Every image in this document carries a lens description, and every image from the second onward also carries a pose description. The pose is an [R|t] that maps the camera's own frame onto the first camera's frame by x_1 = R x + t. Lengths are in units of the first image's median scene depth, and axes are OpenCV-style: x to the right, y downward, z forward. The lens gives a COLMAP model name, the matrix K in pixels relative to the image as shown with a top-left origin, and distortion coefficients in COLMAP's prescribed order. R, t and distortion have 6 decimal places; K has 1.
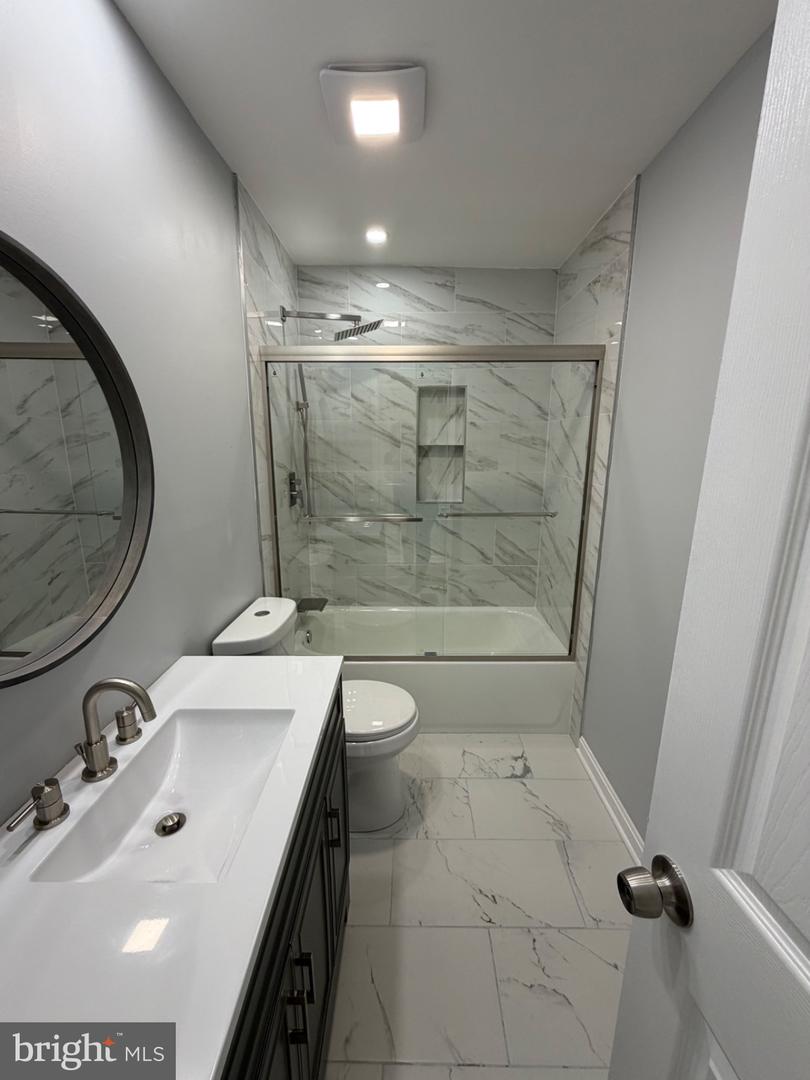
lens RADIAL K [[434.3, 0, 405.0], [0, 434.3, 540.0], [0, 0, 1]] dist [0.008609, -0.004512]
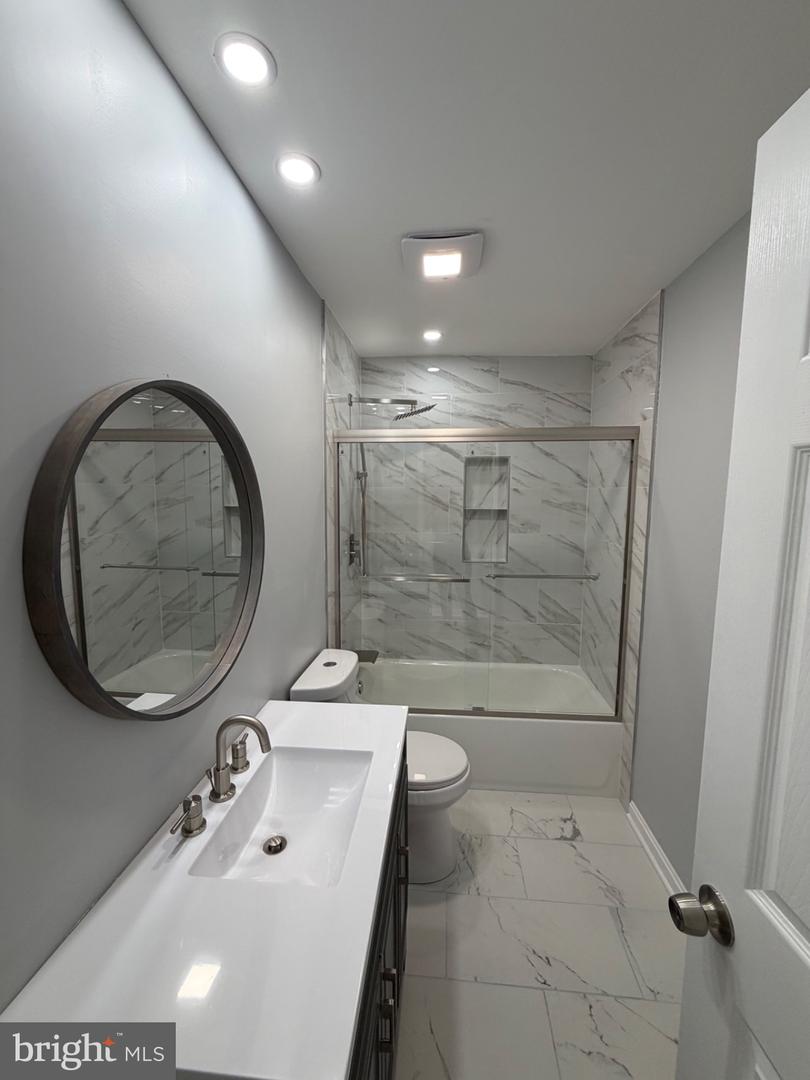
lens RADIAL K [[432.3, 0, 405.0], [0, 432.3, 540.0], [0, 0, 1]] dist [-0.000598, 0.000006]
pose [[0.996711, 0.011031, -0.080285, -0.040753], [-0.020307, 0.993082, -0.115652, -0.018109], [0.078454, 0.116902, 0.990040, -0.095303]]
